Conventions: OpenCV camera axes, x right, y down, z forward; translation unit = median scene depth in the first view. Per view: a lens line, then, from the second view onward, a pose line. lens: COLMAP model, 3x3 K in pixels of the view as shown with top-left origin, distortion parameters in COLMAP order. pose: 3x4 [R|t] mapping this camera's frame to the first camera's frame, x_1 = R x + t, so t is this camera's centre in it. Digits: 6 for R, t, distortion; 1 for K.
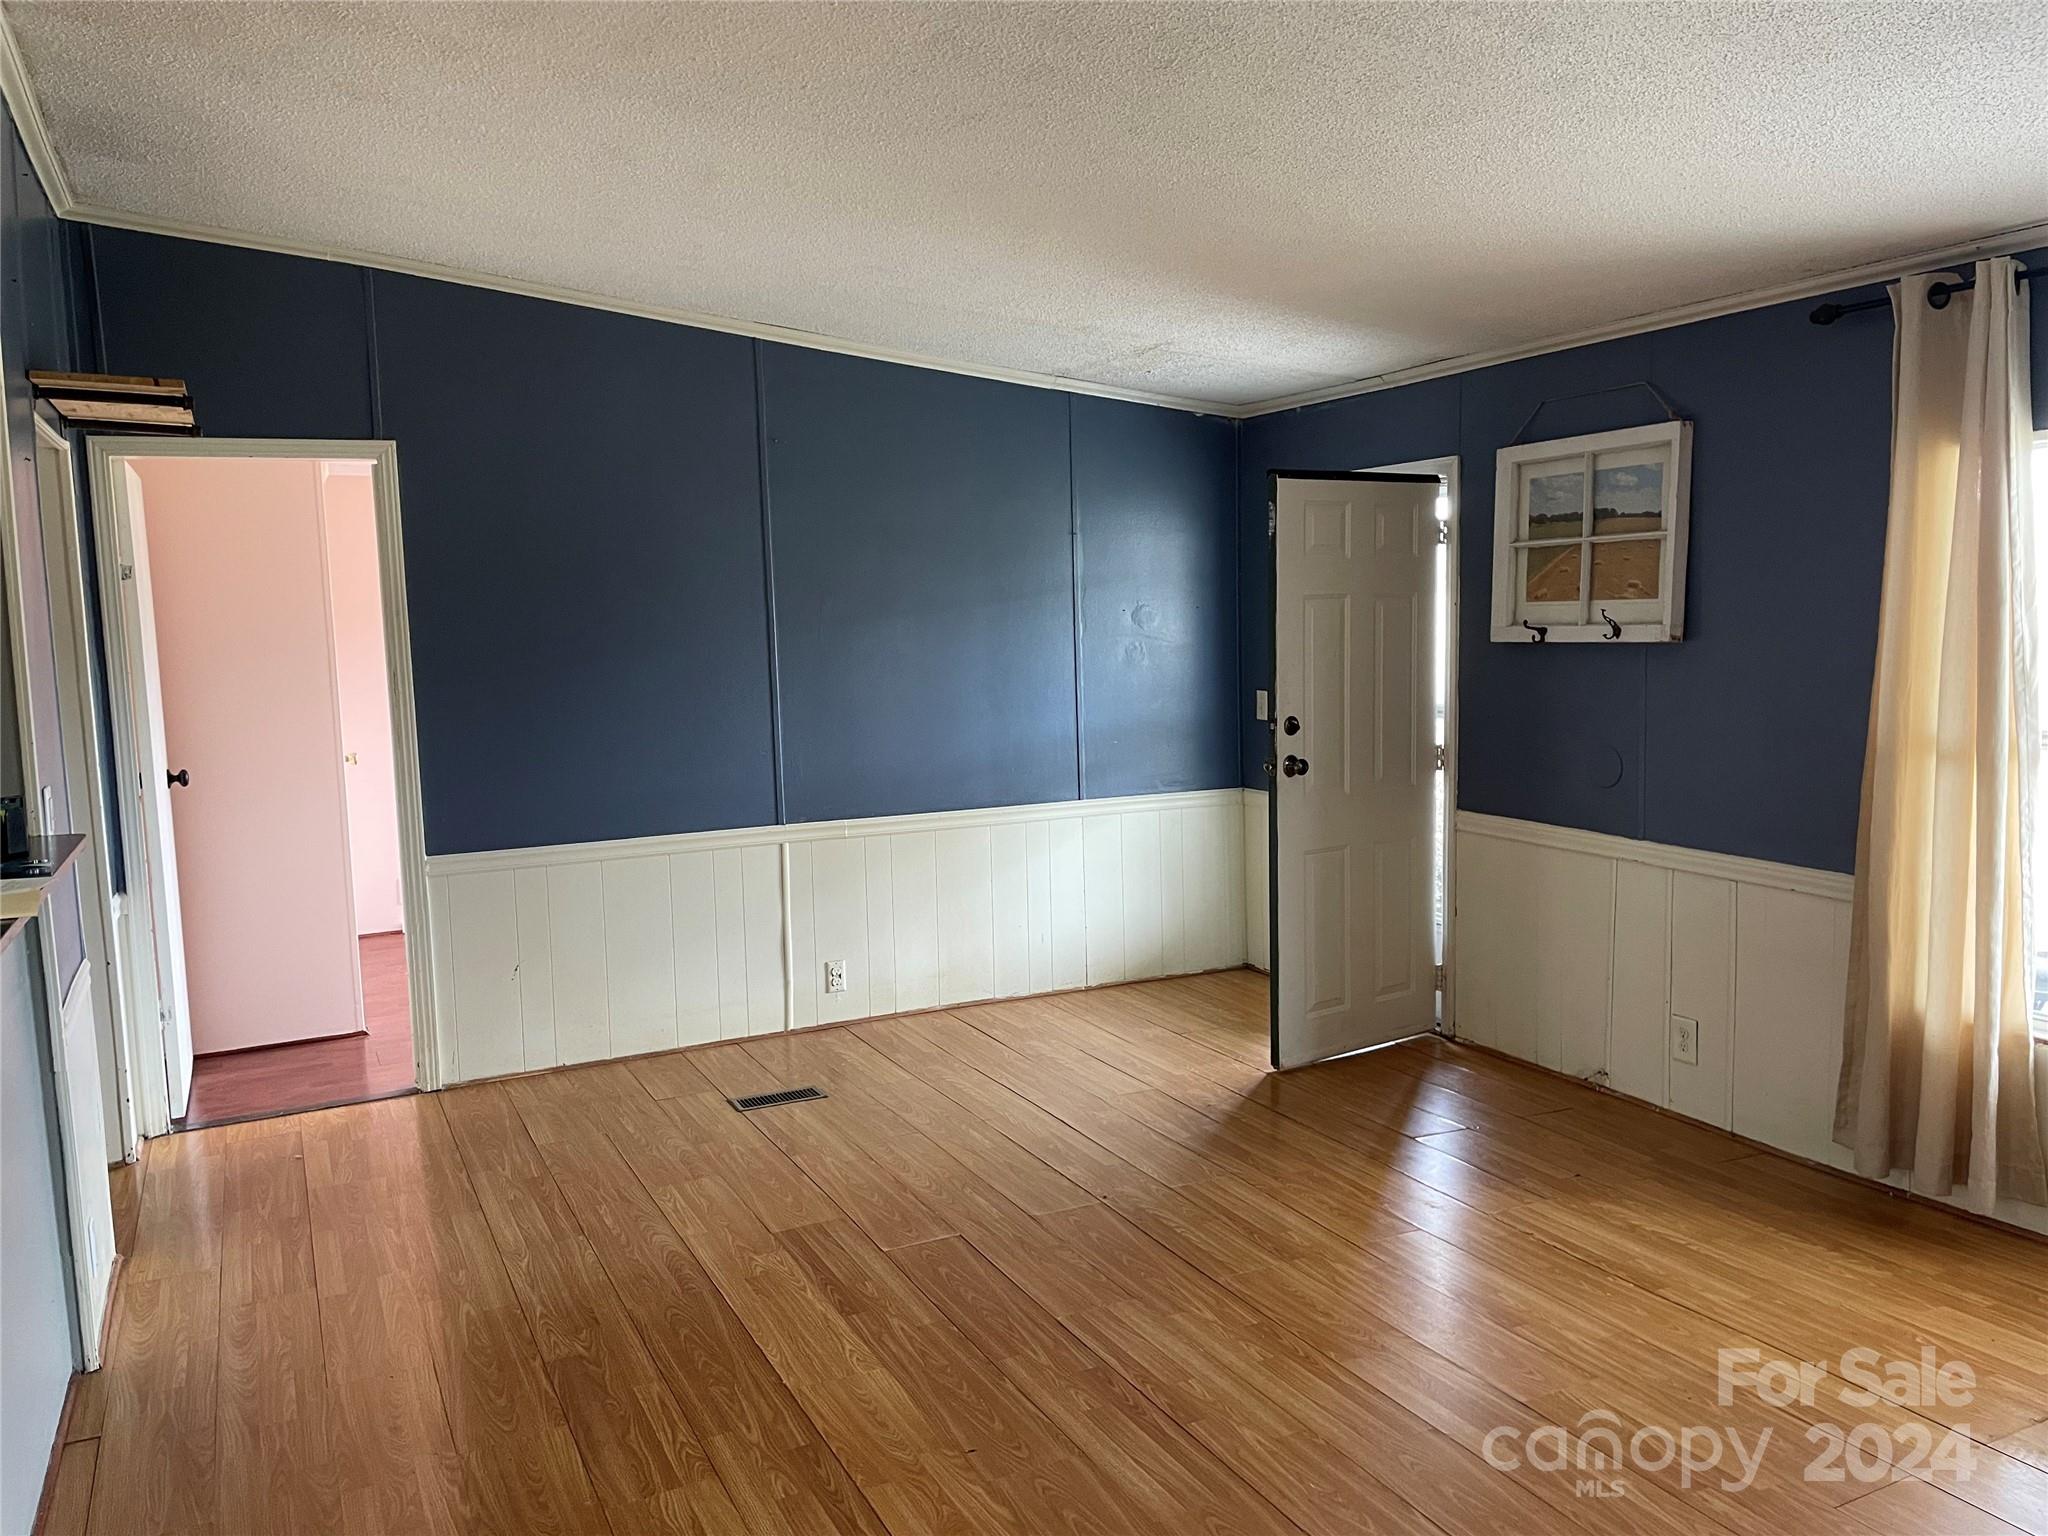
lens RADIAL K [[1525.3, 0, 1018.1], [0, 1525.3, 773.8], [0, 0, 1]] dist [0.055541, -0.002102]
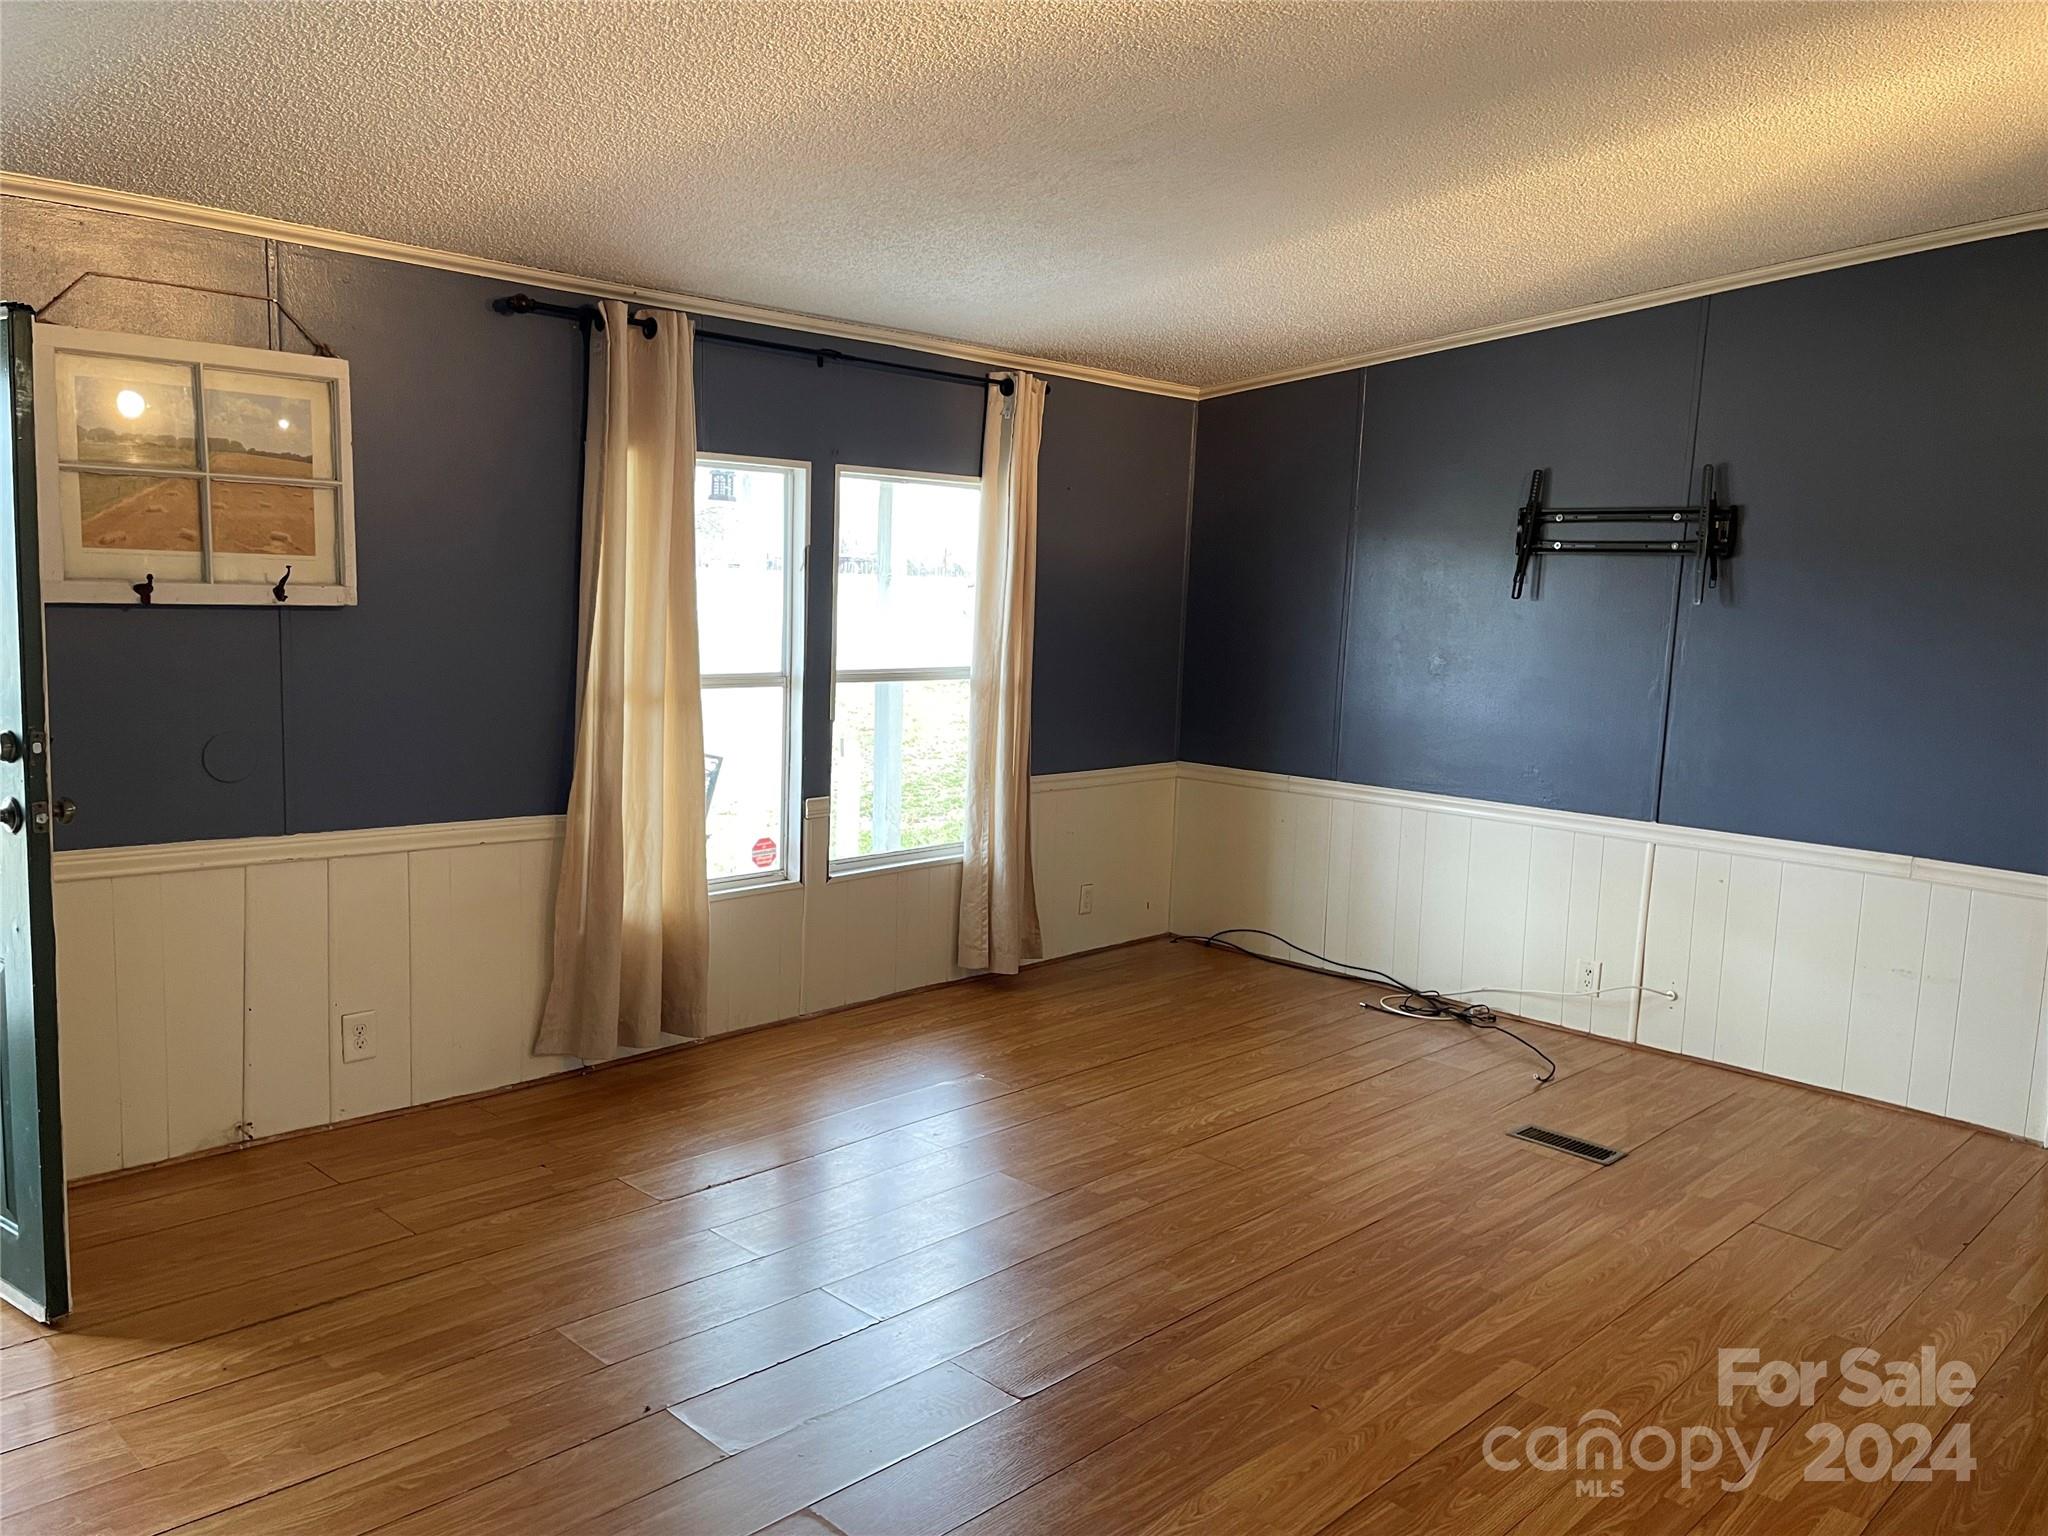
lens RADIAL K [[1525.3, 0, 1018.1], [0, 1525.3, 773.8], [0, 0, 1]] dist [0.055541, -0.002102]
pose [[-0.306940, -0.108114, 0.945568, -0.555667], [0.073225, 0.987899, 0.136724, -0.082281], [-0.948908, 0.111206, -0.295309, 0.895369]]
